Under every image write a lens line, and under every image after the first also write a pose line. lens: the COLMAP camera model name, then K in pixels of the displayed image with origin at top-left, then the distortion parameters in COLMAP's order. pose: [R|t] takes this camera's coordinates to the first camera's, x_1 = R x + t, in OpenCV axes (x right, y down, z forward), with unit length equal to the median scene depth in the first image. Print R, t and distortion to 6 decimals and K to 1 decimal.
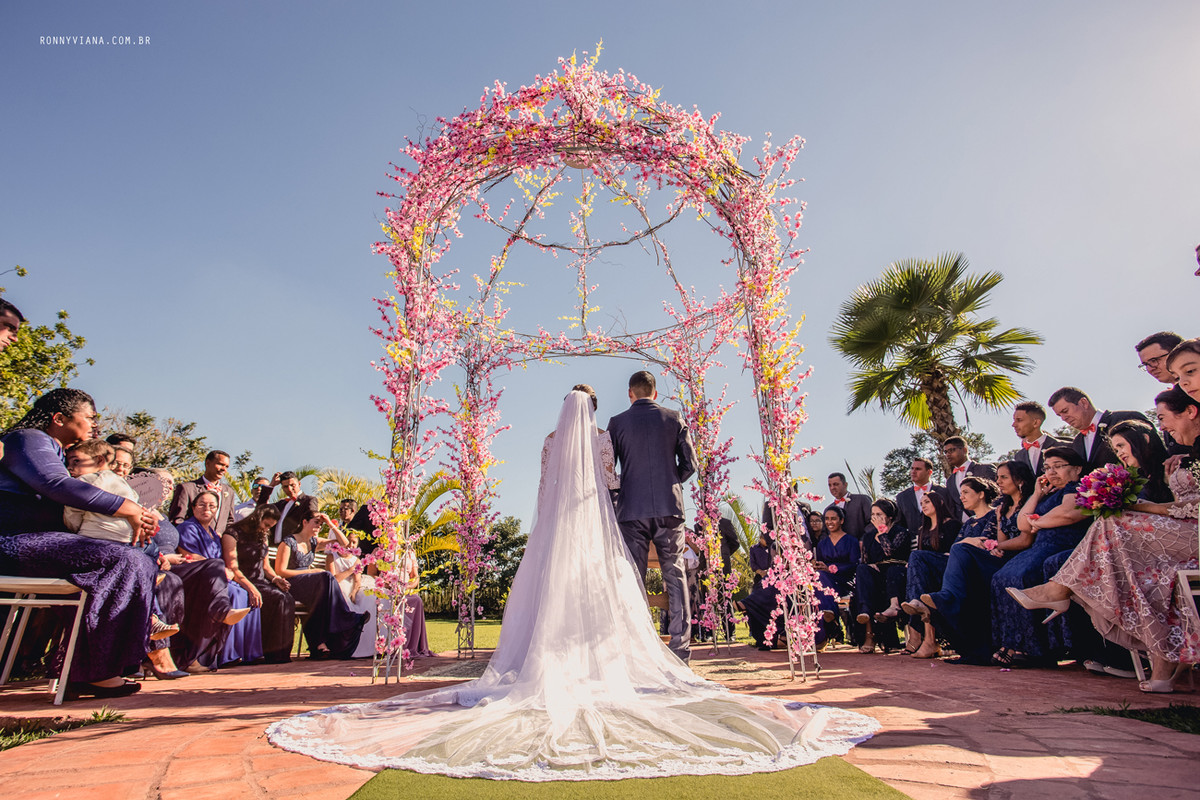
lens RADIAL K [[610.0, 0, 596.5], [0, 610.0, 403.6], [0, 0, 1]] dist [-0.001442, -0.000055]
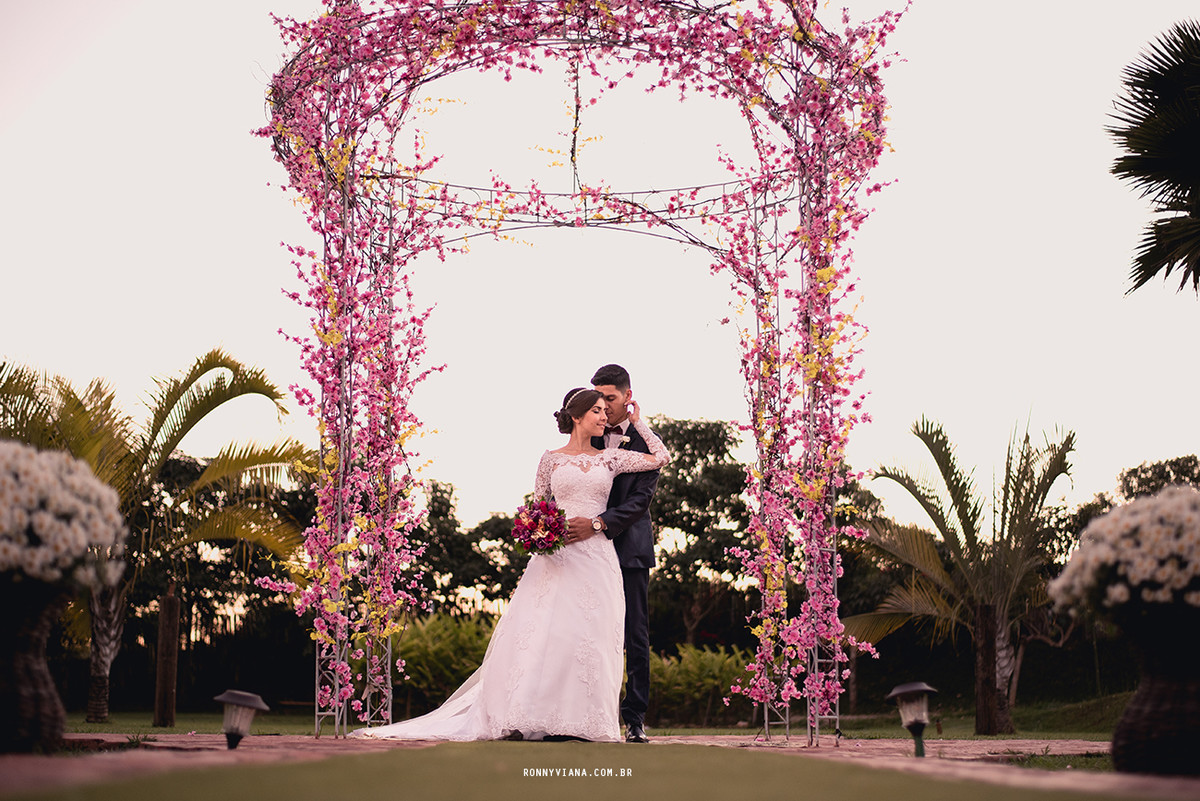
lens RADIAL K [[1721.8, 0, 600.4], [0, 1721.8, 399.5], [0, 0, 1]] dist [0.132385, 0.000000]
pose [[0.999738, 0.022493, -0.004155, 0.018165], [-0.021557, 0.987257, 0.157669, -0.224484], [0.007649, -0.157538, 0.987483, -0.738889]]
